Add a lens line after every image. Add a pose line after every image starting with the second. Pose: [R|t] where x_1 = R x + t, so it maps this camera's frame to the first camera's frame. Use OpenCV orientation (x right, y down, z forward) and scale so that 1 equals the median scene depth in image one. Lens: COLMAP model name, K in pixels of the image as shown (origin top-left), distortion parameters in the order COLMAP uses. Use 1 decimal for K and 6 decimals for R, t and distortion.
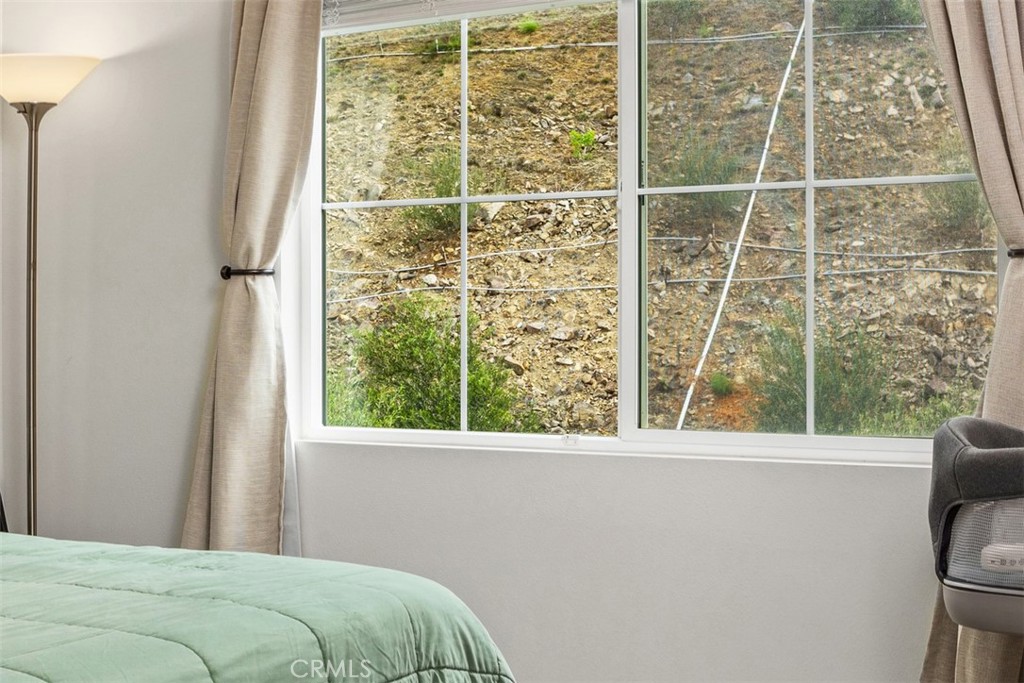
lens RADIAL K [[1607.8, 0, 512.0], [0, 1607.8, 341.5], [0, 0, 1]] dist [-0.123996, -0.089487]
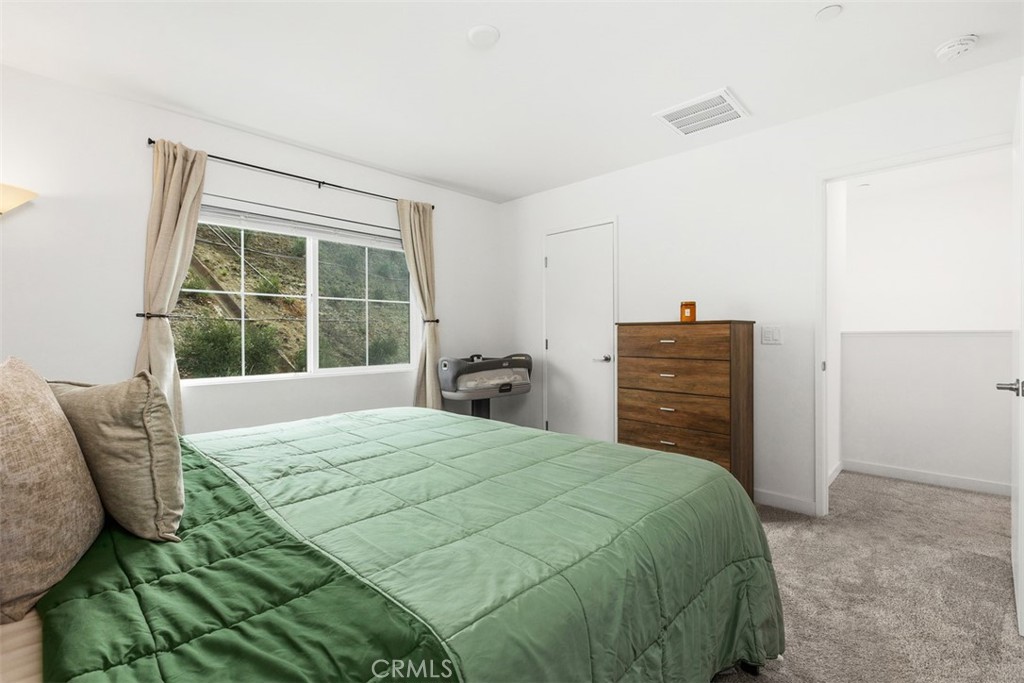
lens RADIAL K [[462.3, 0, 514.2], [0, 462.3, 336.9], [0, 0, 1]] dist [0.002073, -0.000173]
pose [[0.251256, -0.002887, 0.967916, -0.751958], [0.008901, 0.999960, 0.000672, -0.008241], [-0.967880, 0.008446, 0.251272, 0.370451]]
